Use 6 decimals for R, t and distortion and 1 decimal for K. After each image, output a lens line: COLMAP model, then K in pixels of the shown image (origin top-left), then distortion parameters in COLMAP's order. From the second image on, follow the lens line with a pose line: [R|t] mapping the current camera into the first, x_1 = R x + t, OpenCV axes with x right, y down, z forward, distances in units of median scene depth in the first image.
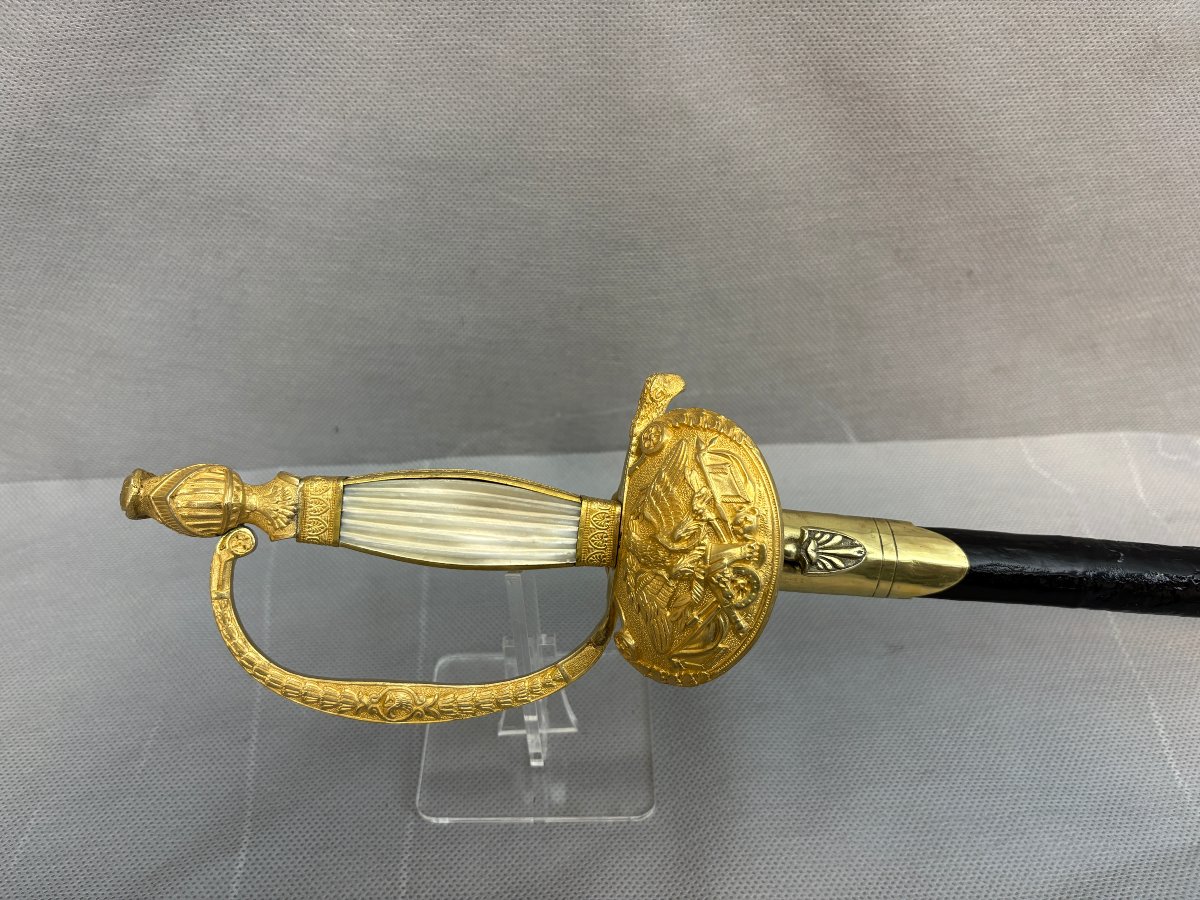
lens RADIAL K [[987.9, 0, 605.6], [0, 987.9, 449.7], [0, 0, 1]] dist [0.004051, 0.004386]
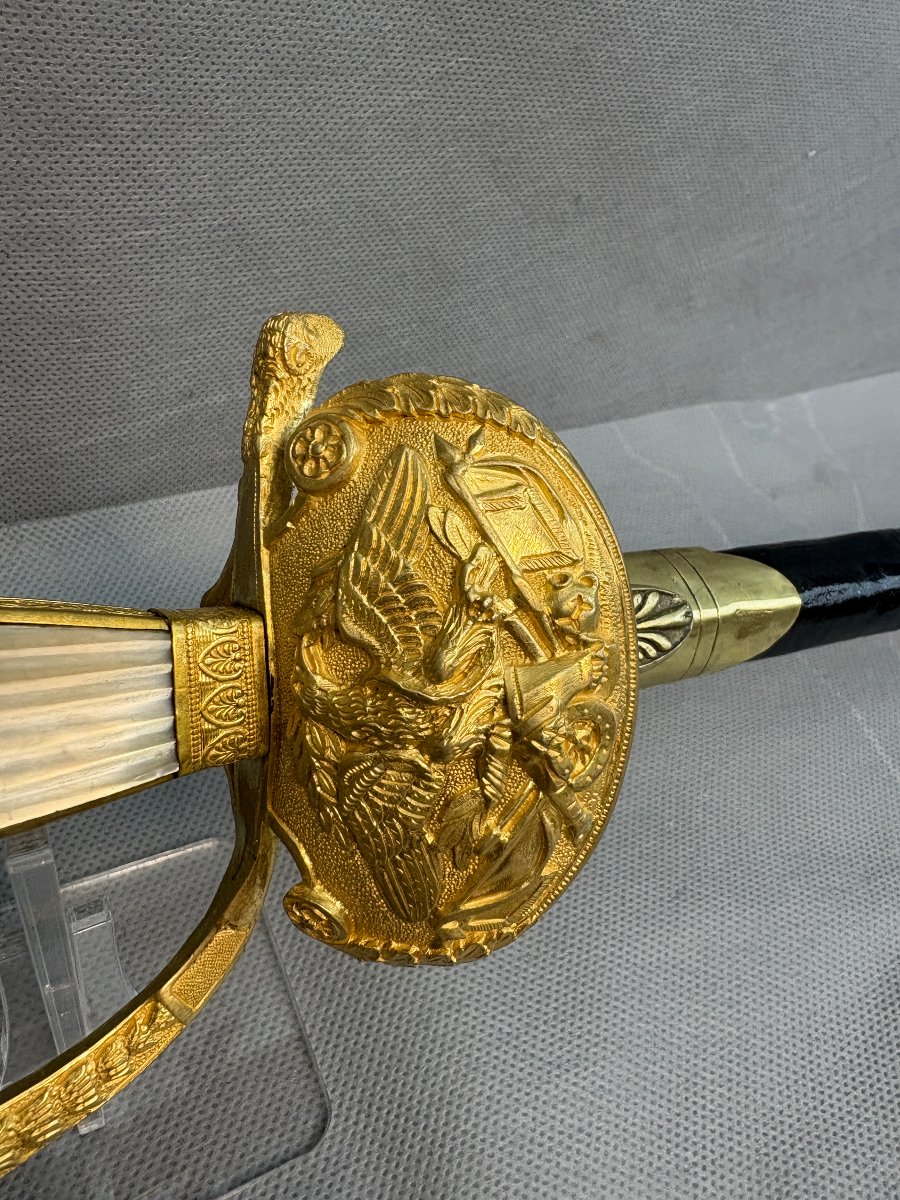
lens RADIAL K [[916.5, 0, 451.0], [0, 916.5, 545.3], [0, 0, 1]] dist [-0.002942, 0.001130]
pose [[0.875574, -0.160818, 0.455530, -0.094029], [0.131614, 0.986703, 0.095367, -0.002775], [-0.464810, -0.023547, 0.885097, 0.621851]]
